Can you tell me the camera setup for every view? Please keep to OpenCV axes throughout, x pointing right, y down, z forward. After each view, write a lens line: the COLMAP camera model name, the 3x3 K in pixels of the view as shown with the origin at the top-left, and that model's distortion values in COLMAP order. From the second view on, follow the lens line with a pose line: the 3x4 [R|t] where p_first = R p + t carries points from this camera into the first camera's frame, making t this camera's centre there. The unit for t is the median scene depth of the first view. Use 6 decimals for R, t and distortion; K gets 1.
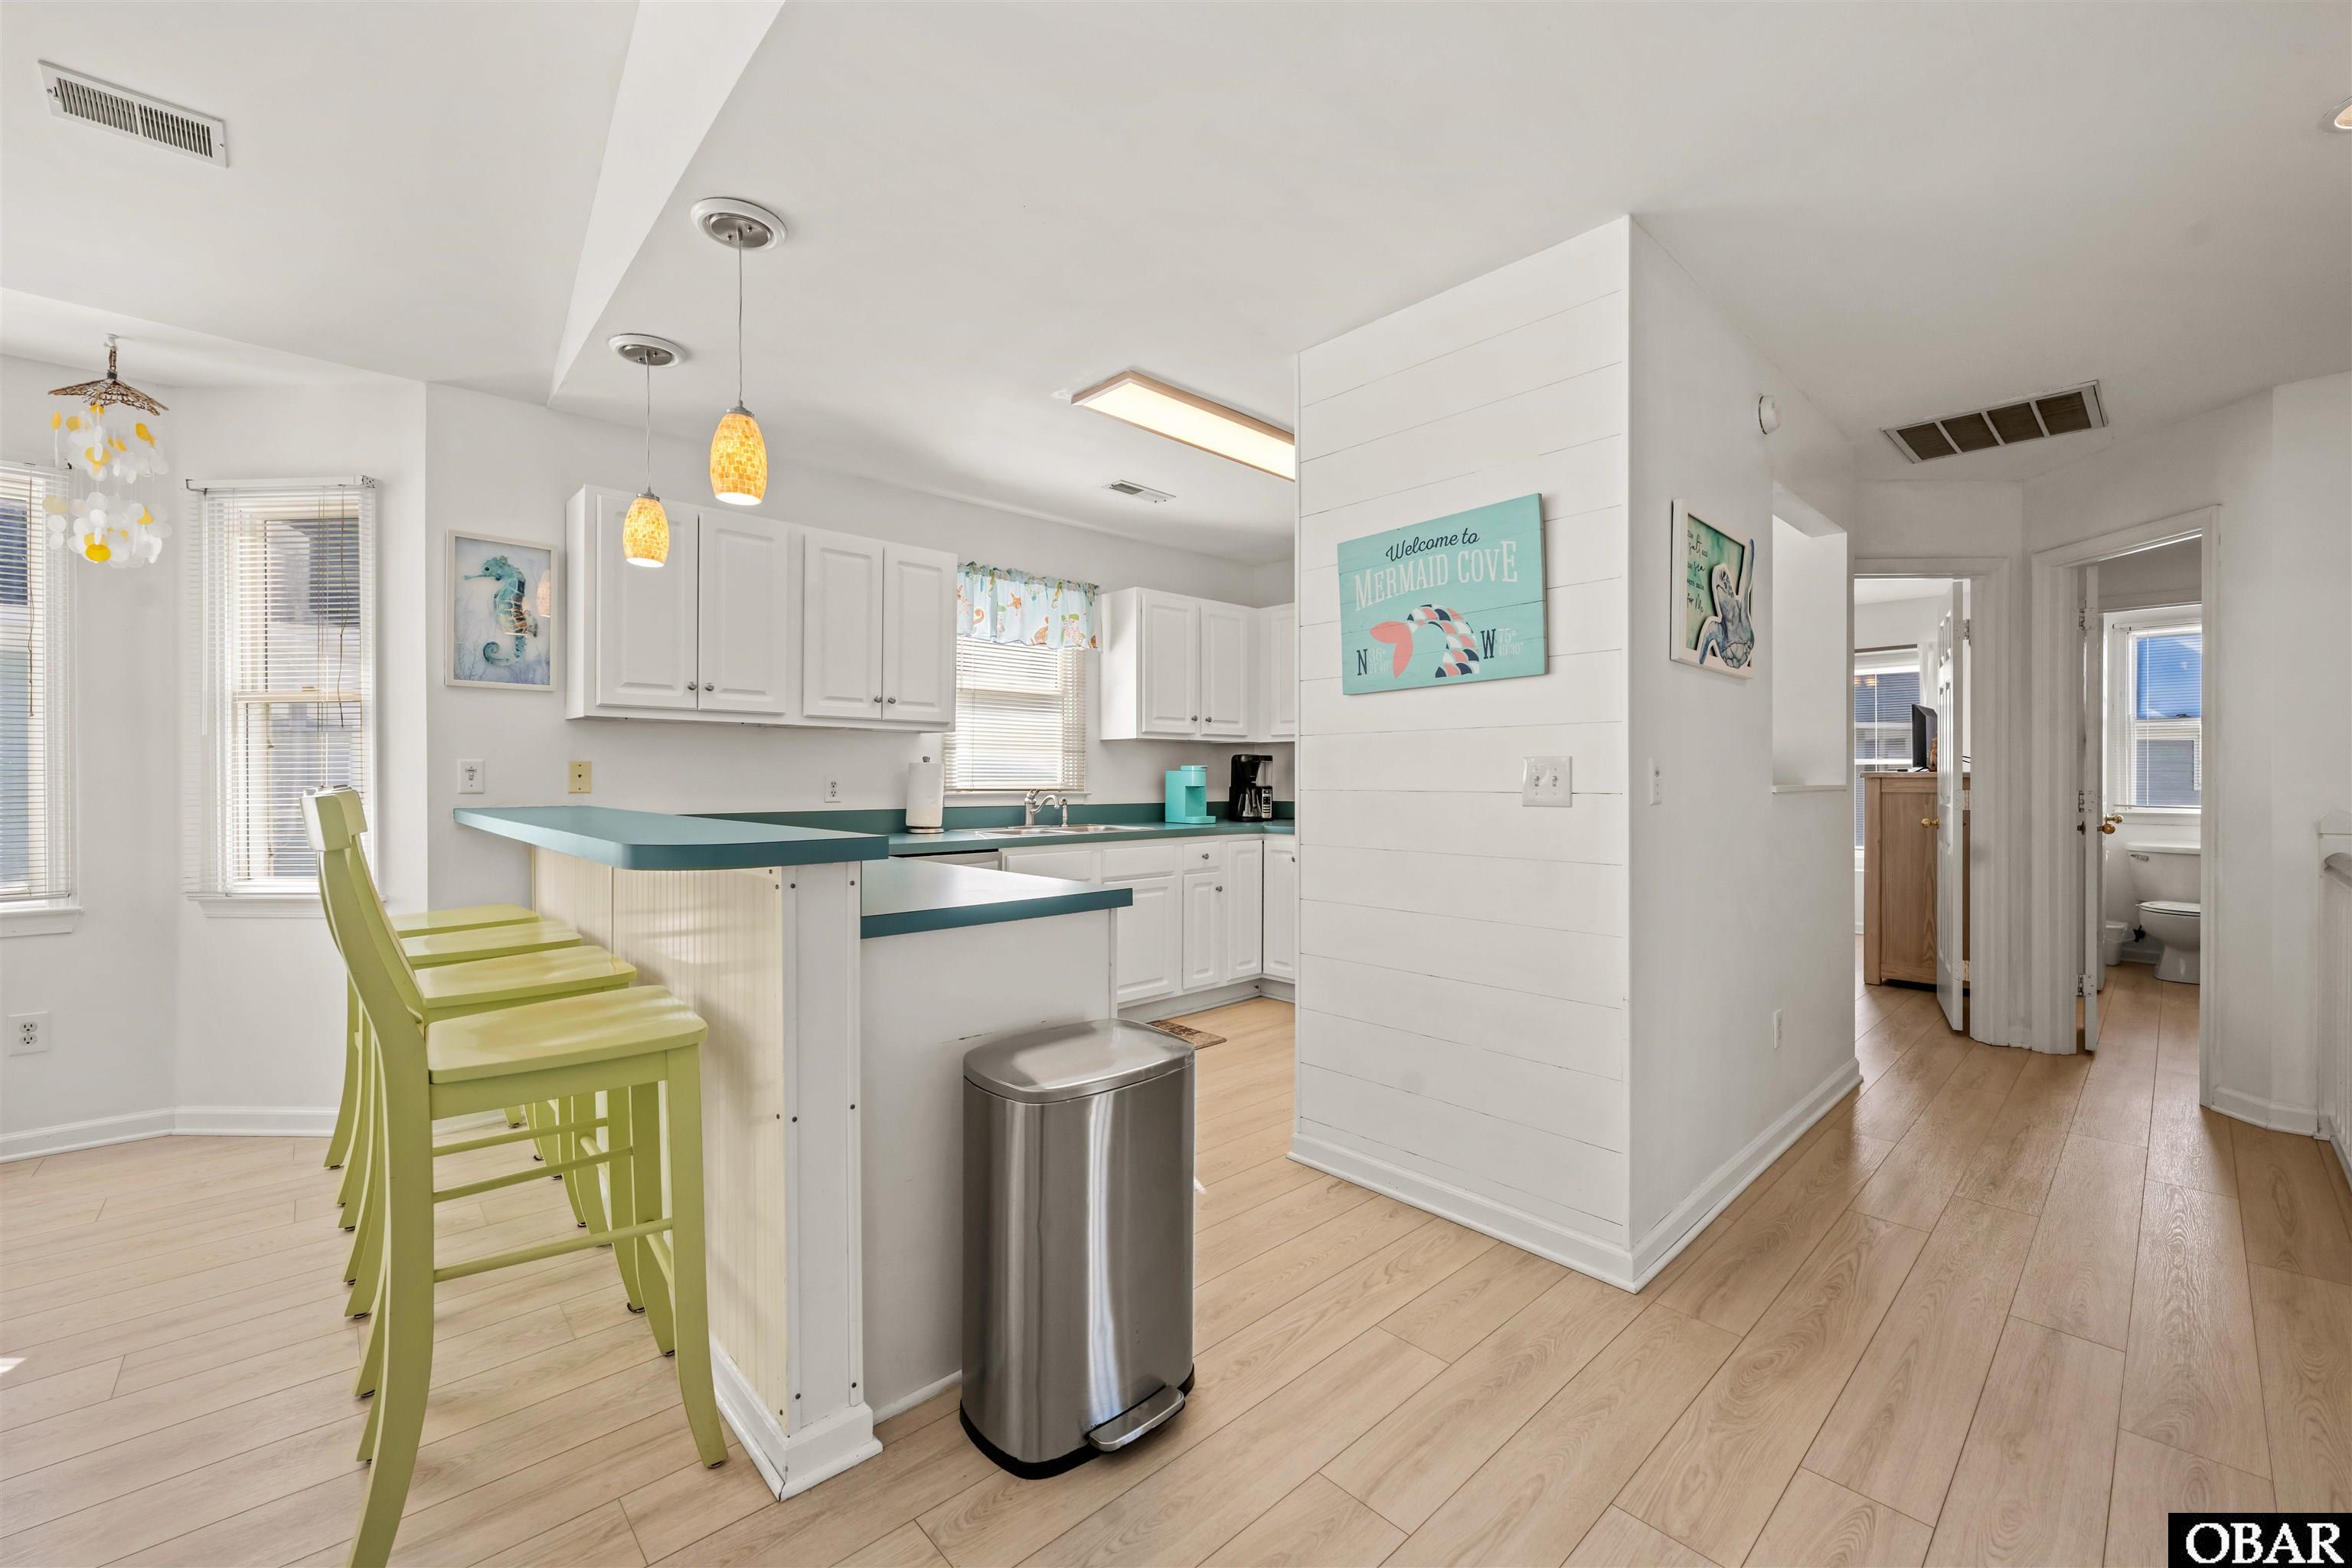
lens RADIAL K [[936.0, 0, 1173.9], [0, 936.0, 776.0], [0, 0, 1]] dist [-0.001114, -0.000127]
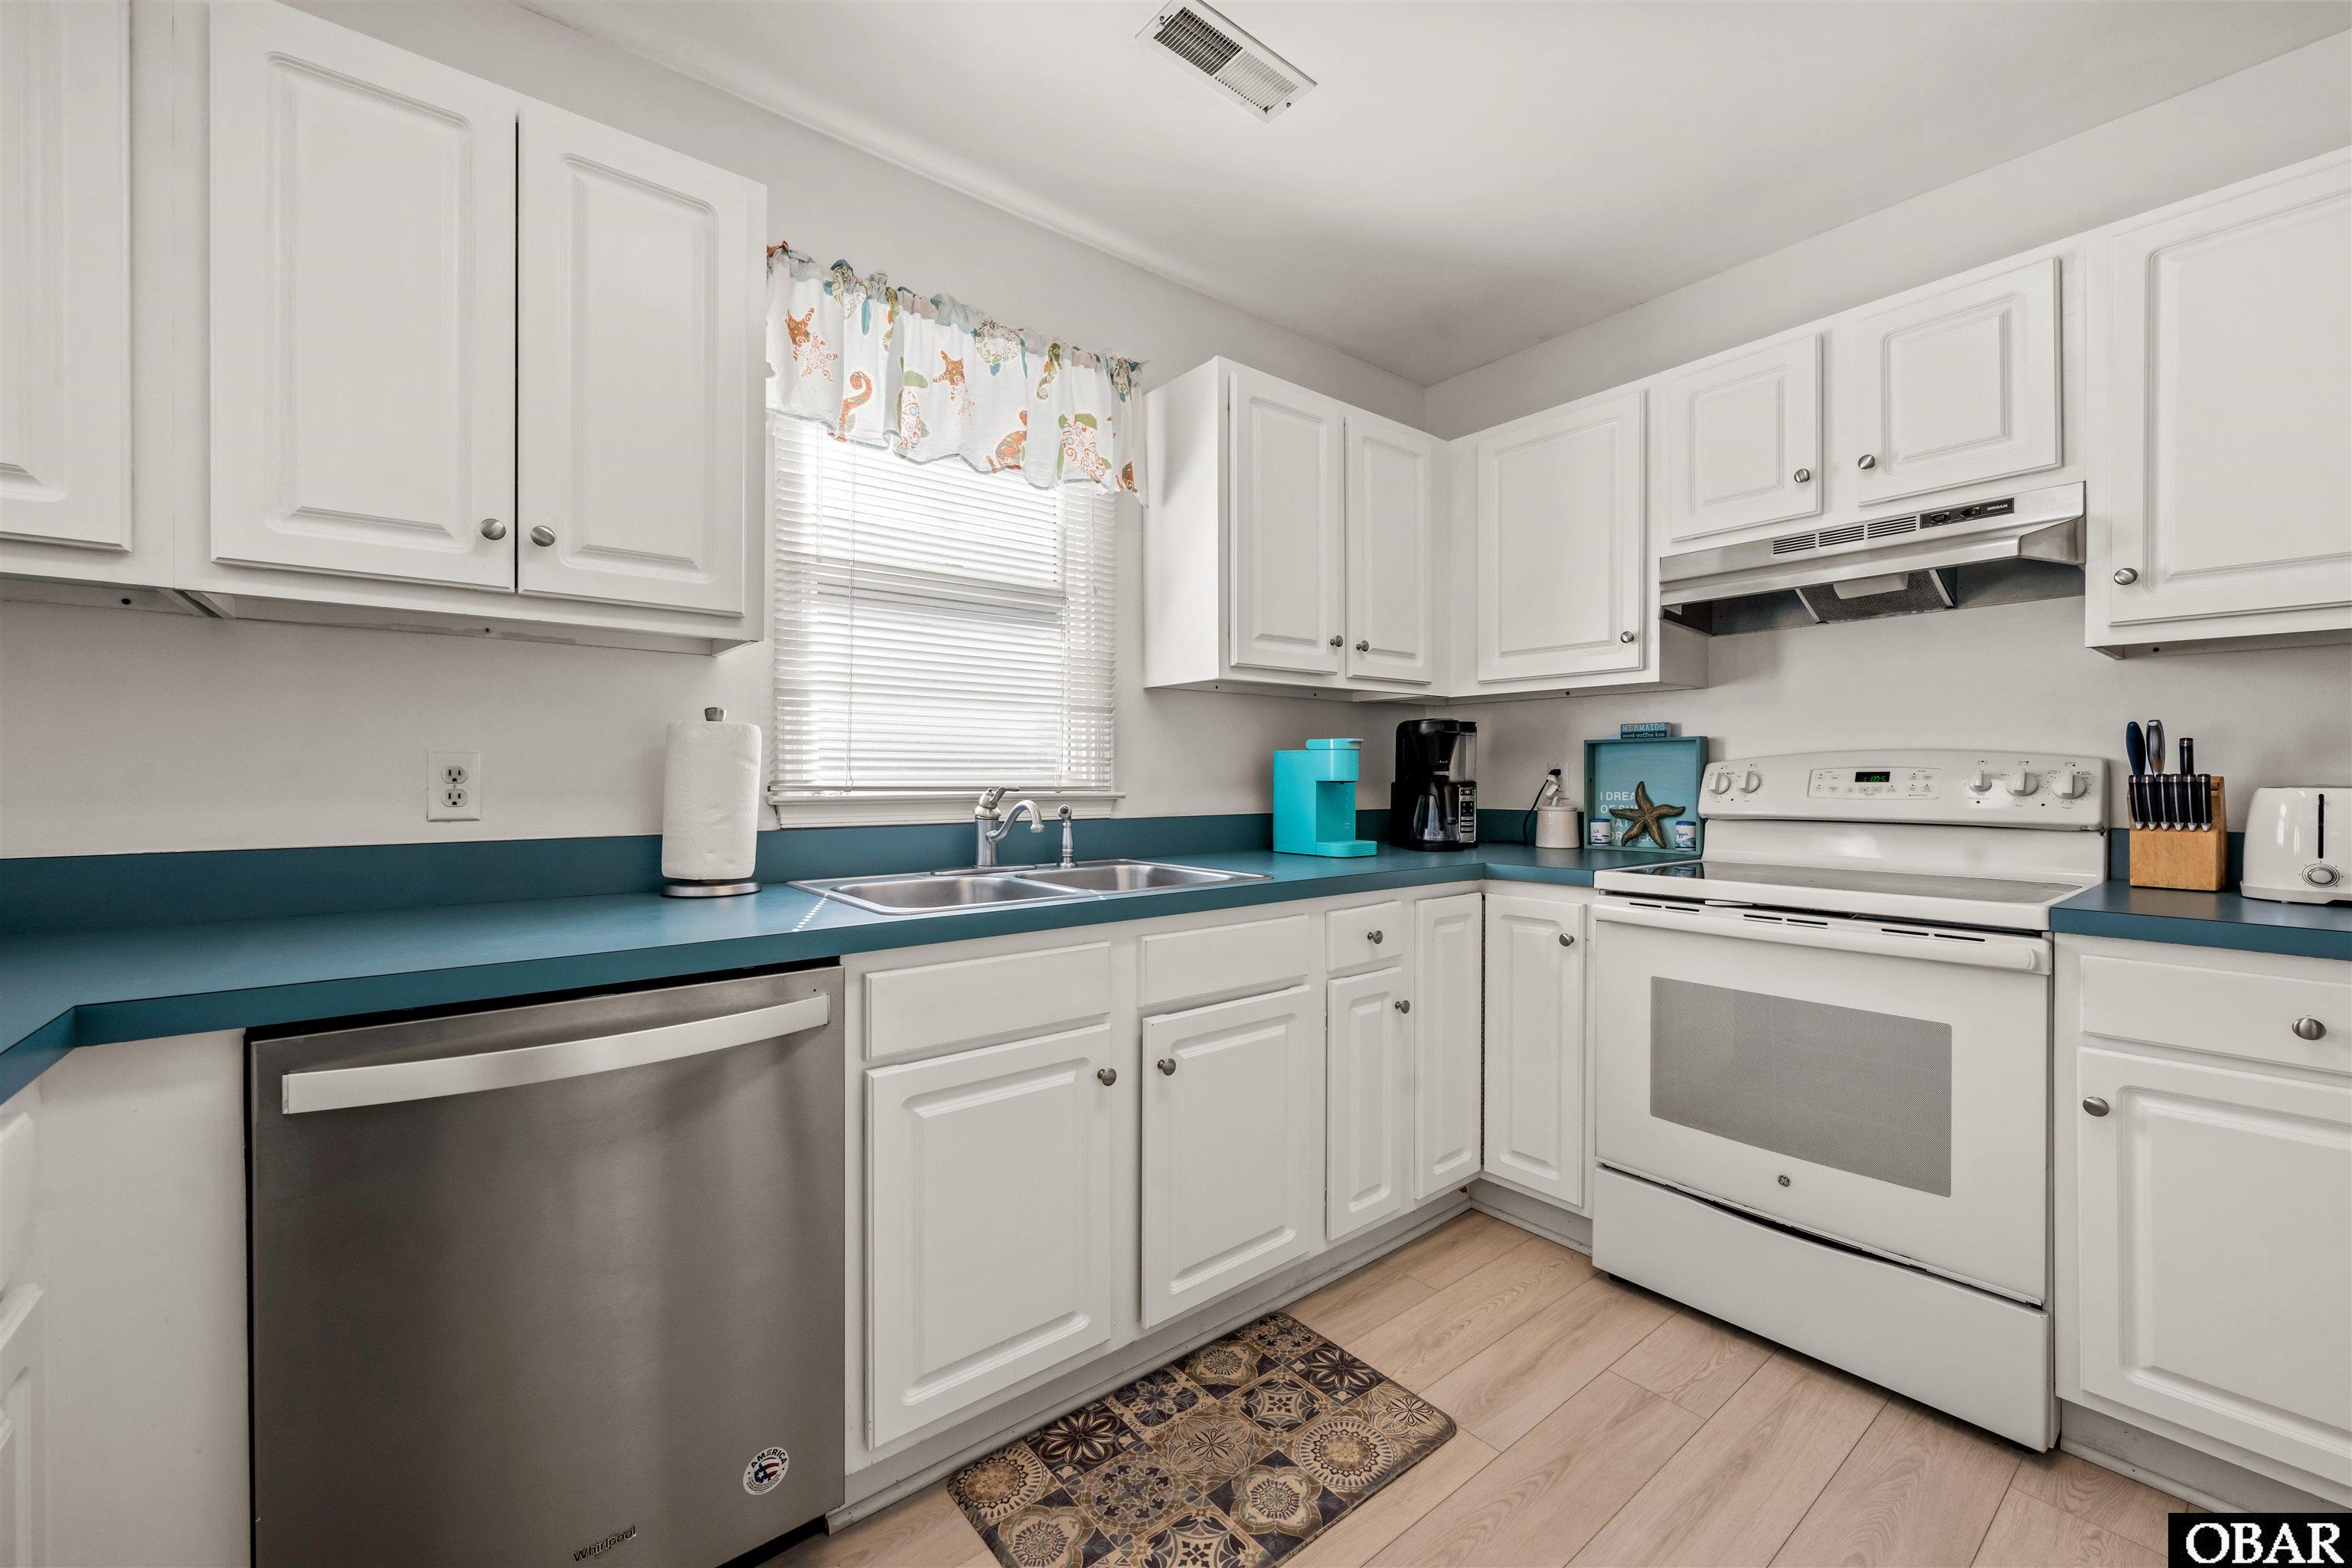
lens RADIAL K [[936.0, 0, 1173.9], [0, 936.0, 776.0], [0, 0, 1]] dist [-0.001114, -0.000127]
pose [[0.997385, -0.001885, -0.072253, -0.028779], [0.001961, 0.999998, 0.000979, 0.008137], [0.072251, -0.001118, 0.997386, 0.530728]]
